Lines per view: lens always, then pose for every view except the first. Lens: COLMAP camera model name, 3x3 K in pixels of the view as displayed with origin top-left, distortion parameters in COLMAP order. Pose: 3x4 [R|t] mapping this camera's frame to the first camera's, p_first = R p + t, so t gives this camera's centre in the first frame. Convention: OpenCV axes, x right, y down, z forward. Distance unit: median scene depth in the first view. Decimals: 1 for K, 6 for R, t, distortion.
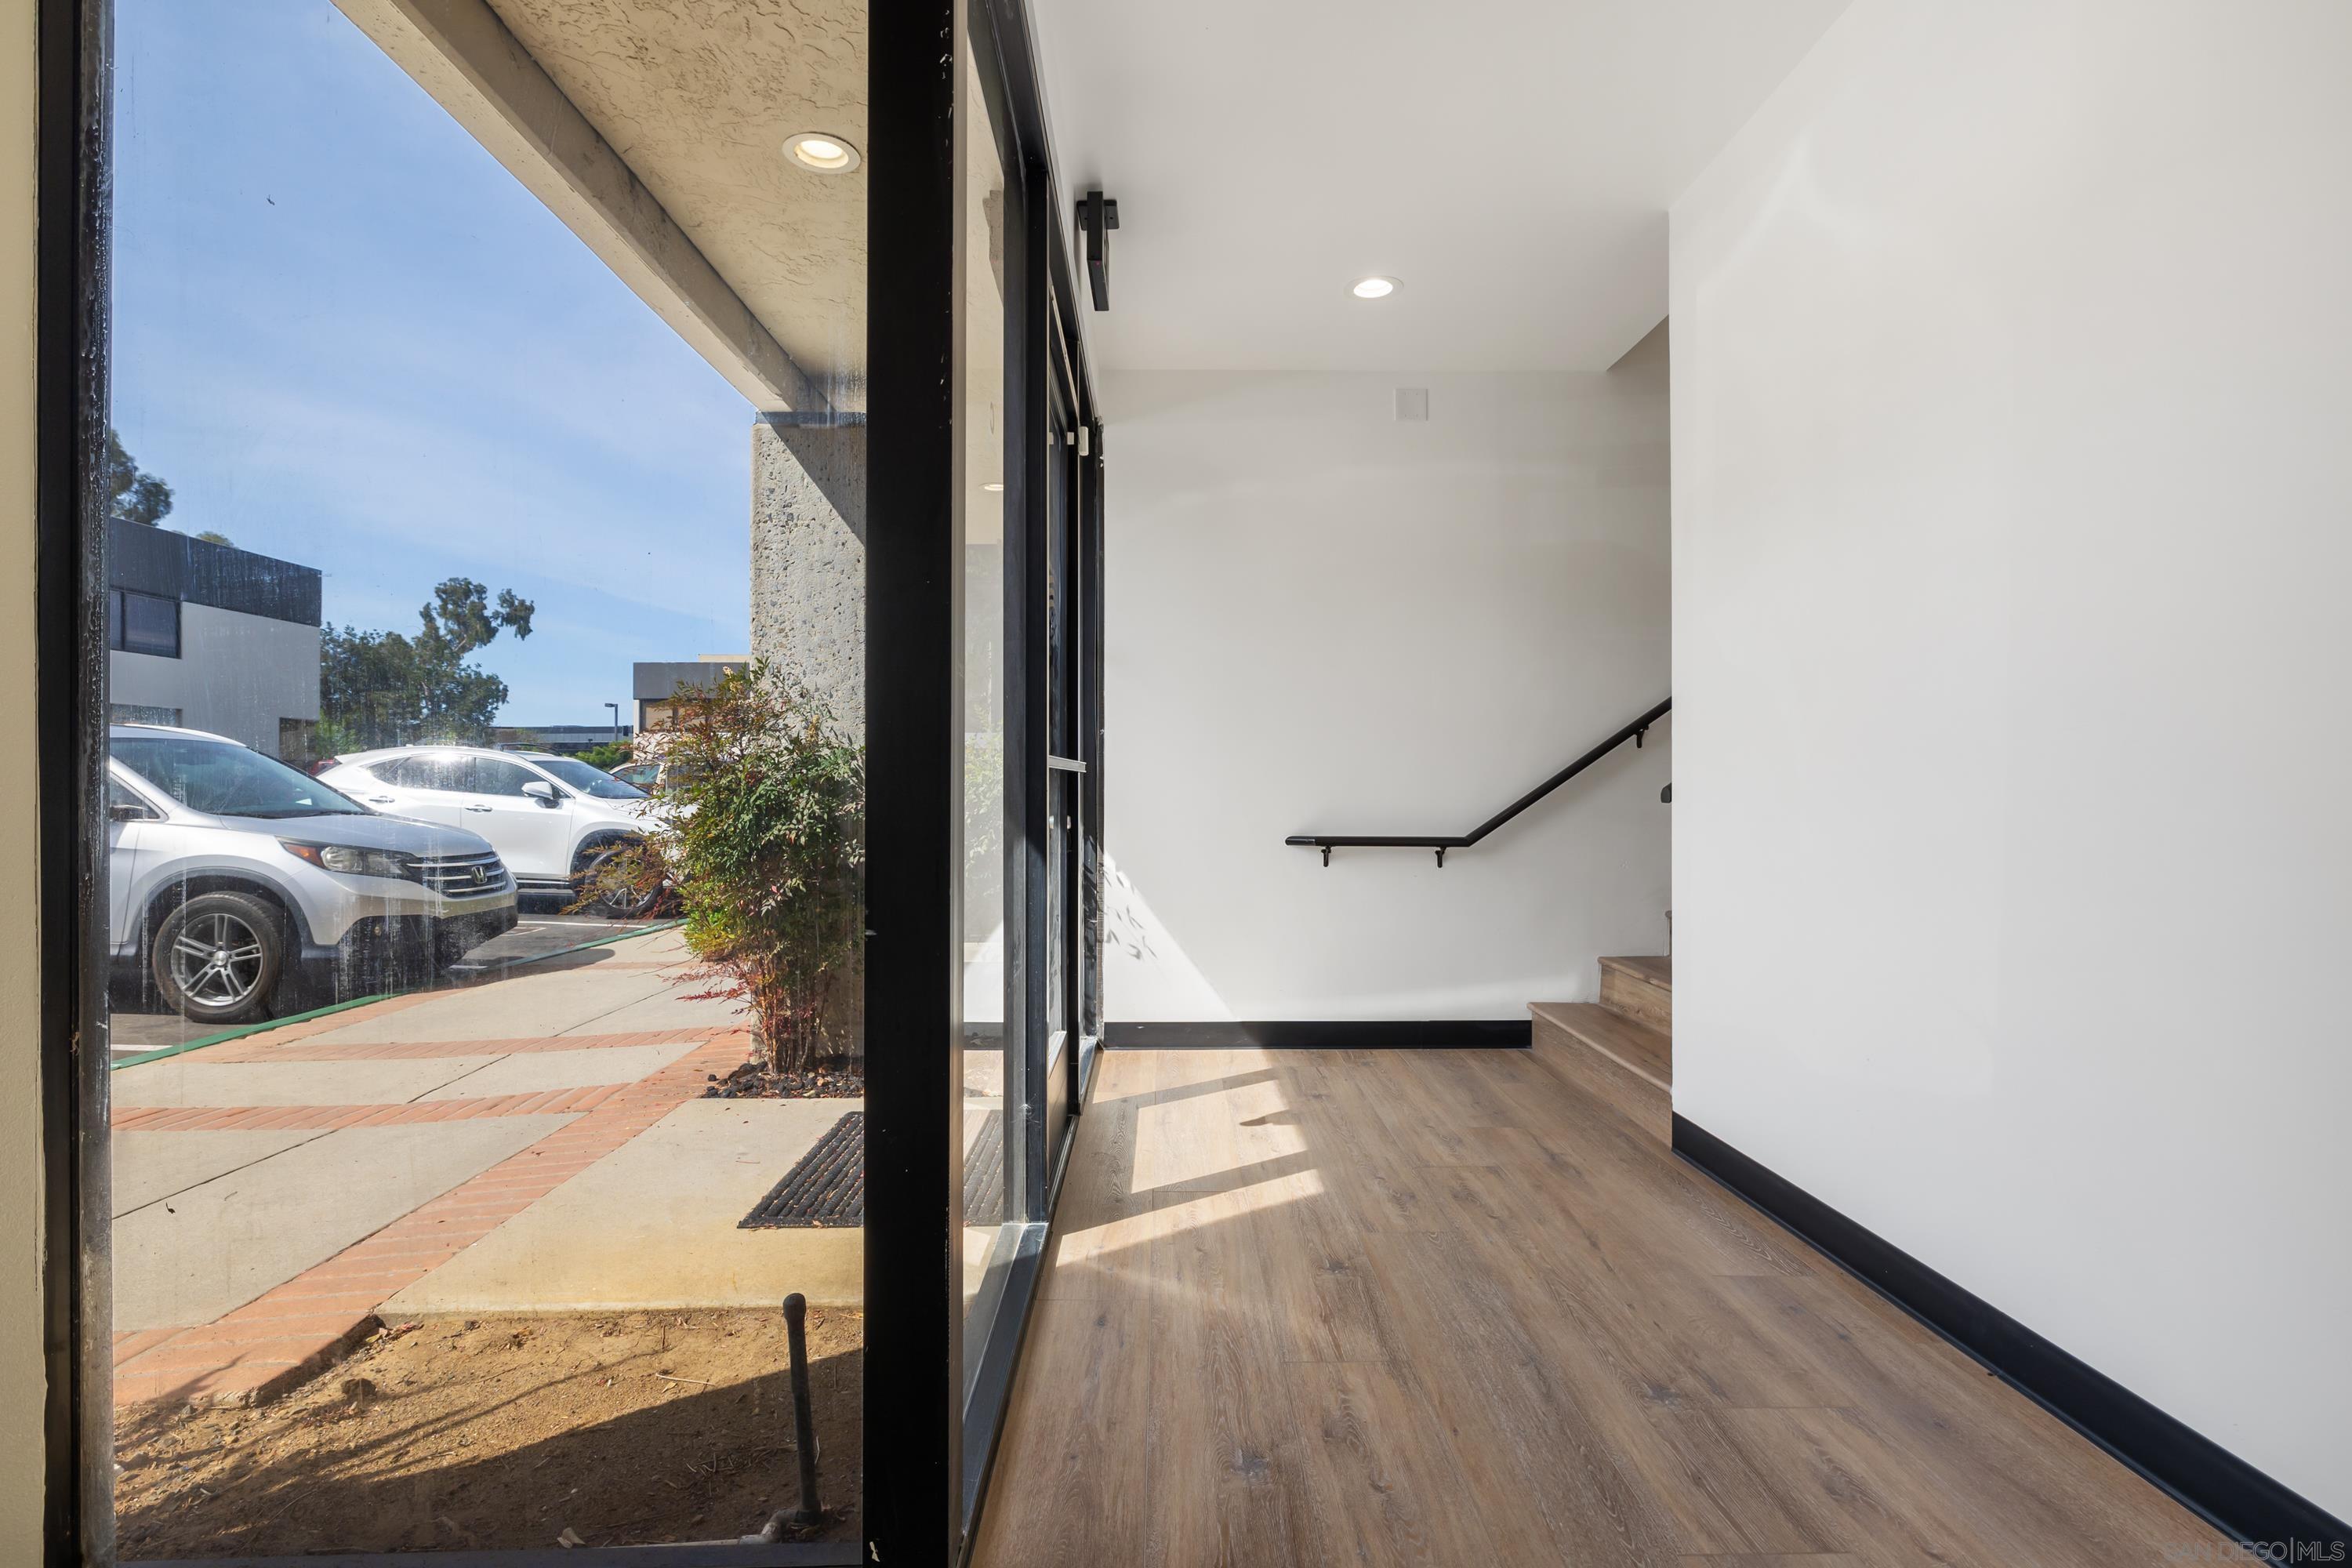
lens RADIAL K [[1150.5, 0, 1182.5], [0, 1150.5, 790.2], [0, 0, 1]] dist [-0.000814, -0.000016]
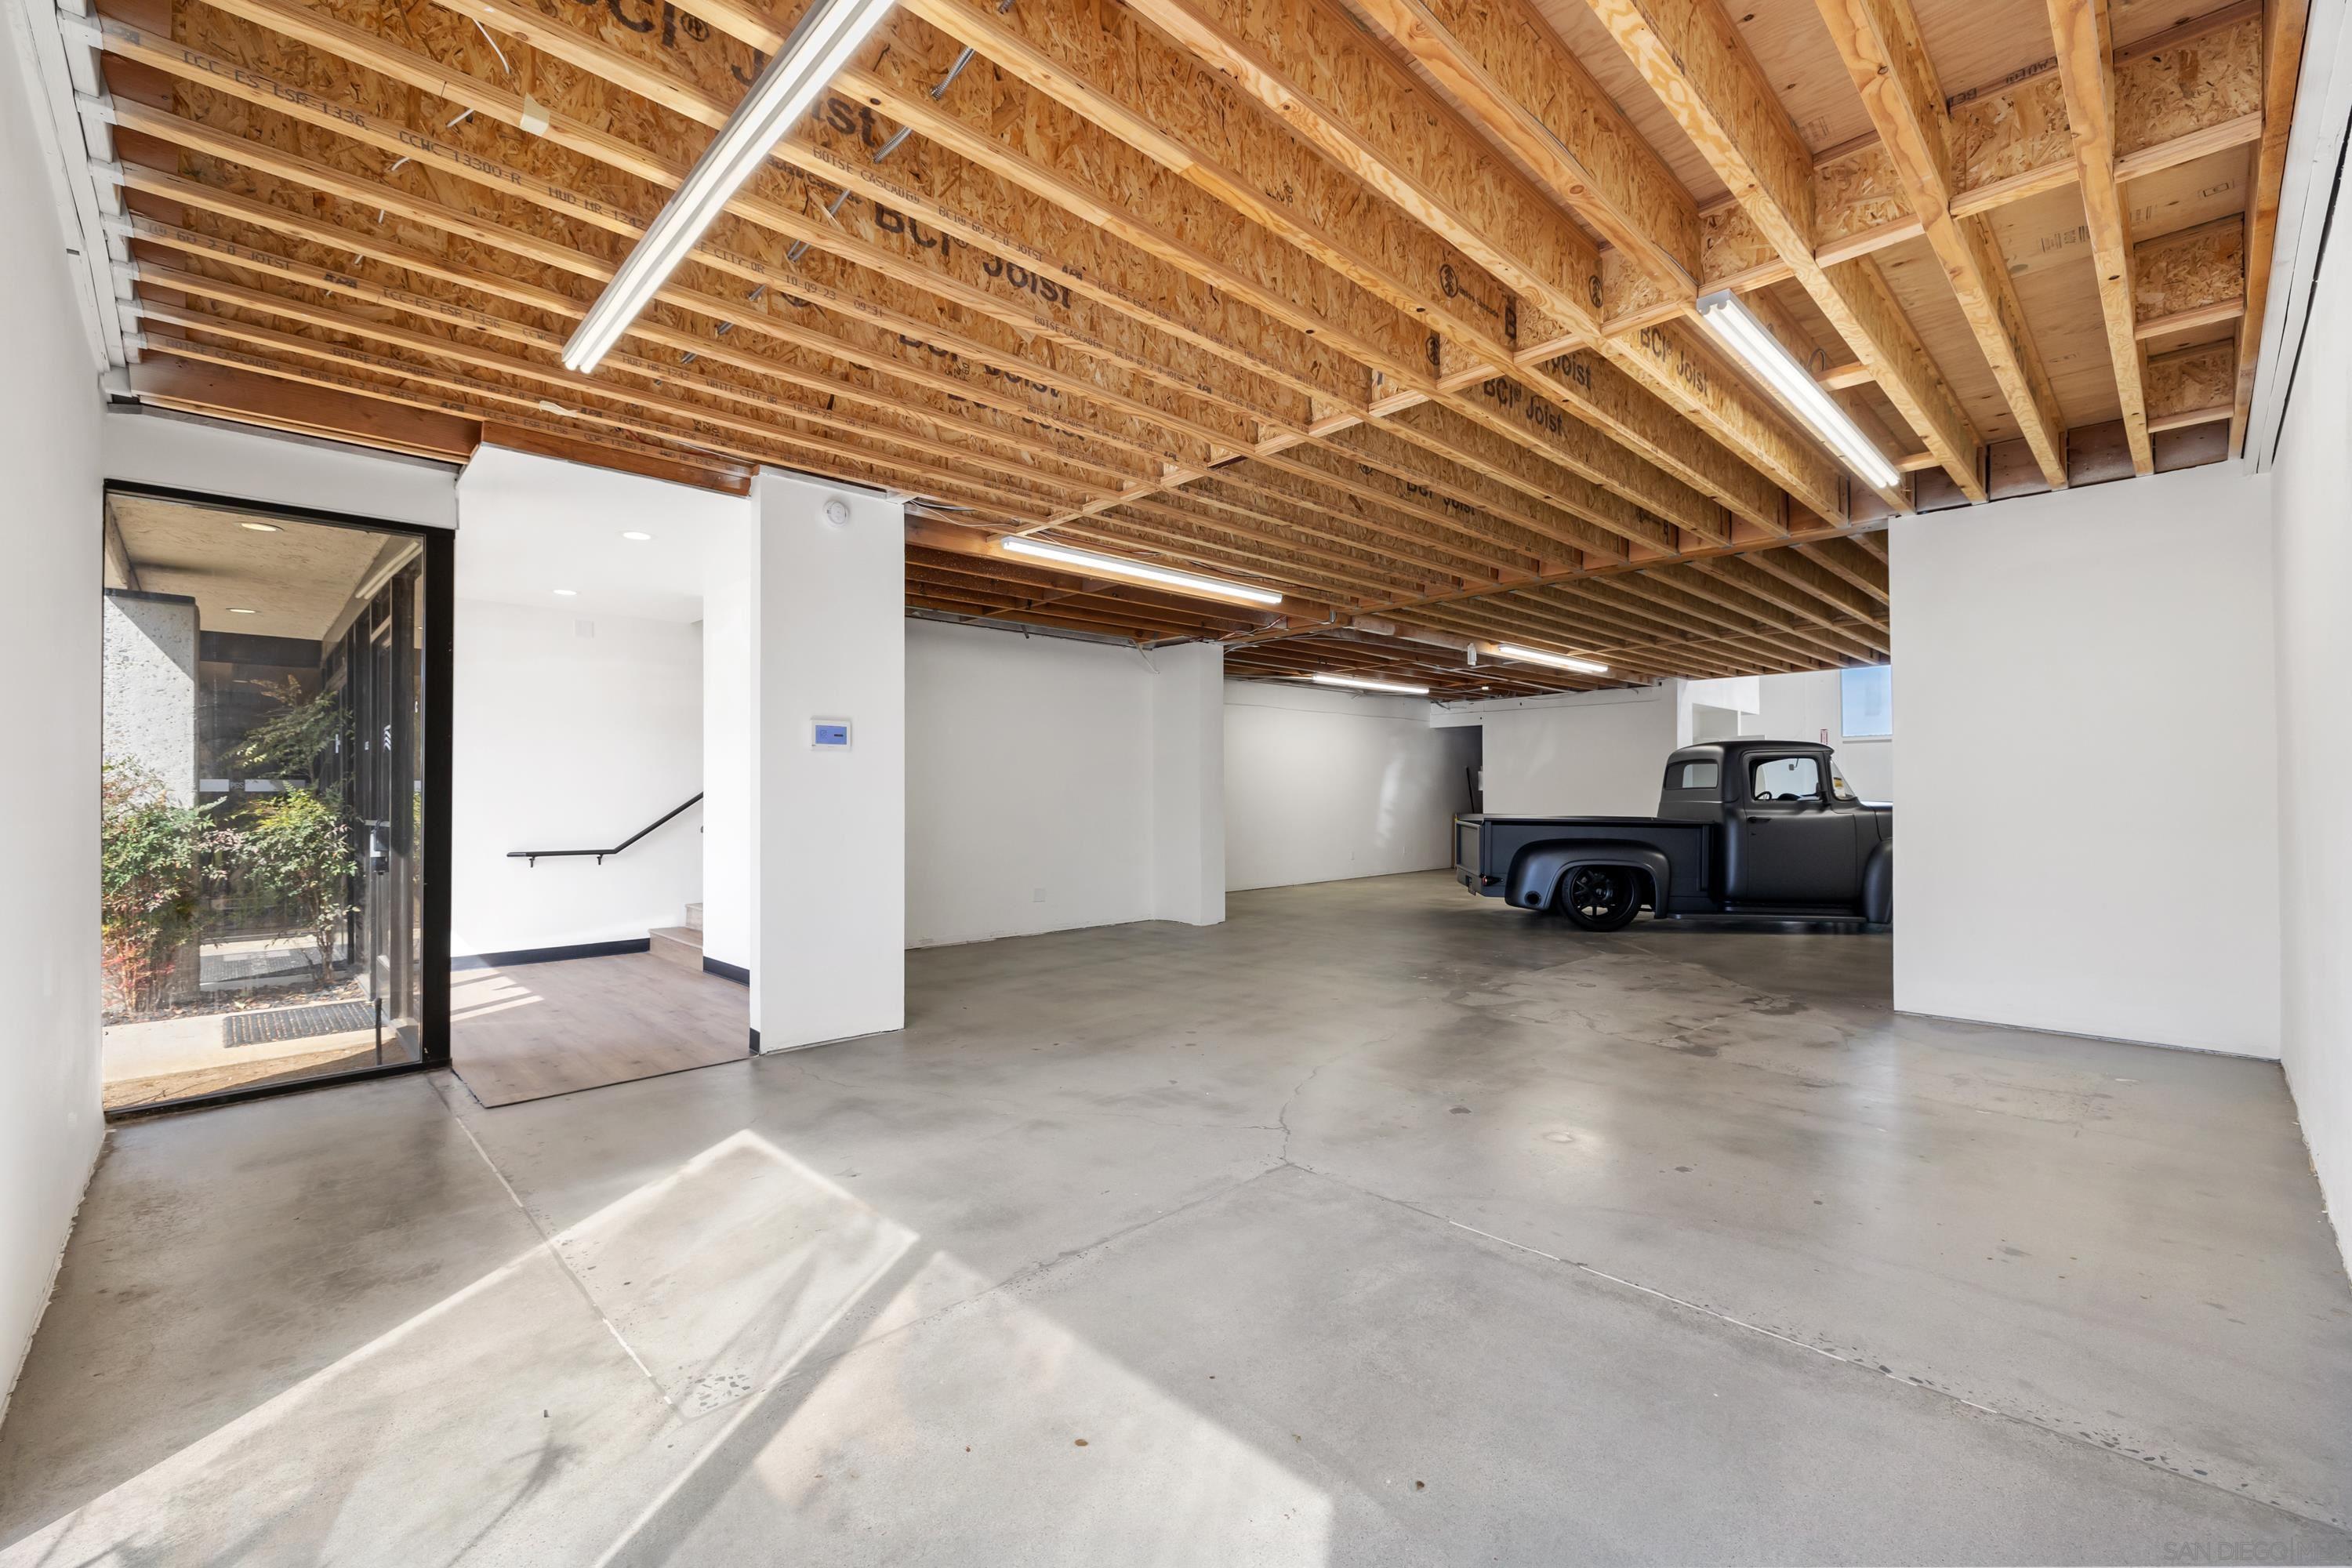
lens RADIAL K [[983.6, 0, 1175.4], [0, 983.6, 789.2], [0, 0, 1]] dist [-0.003109, 0.000055]
pose [[0.735609, 0.003195, 0.677398, -0.195407], [0.001634, 0.999978, -0.006490, -0.051096], [-0.677404, 0.005881, 0.735588, -0.923287]]
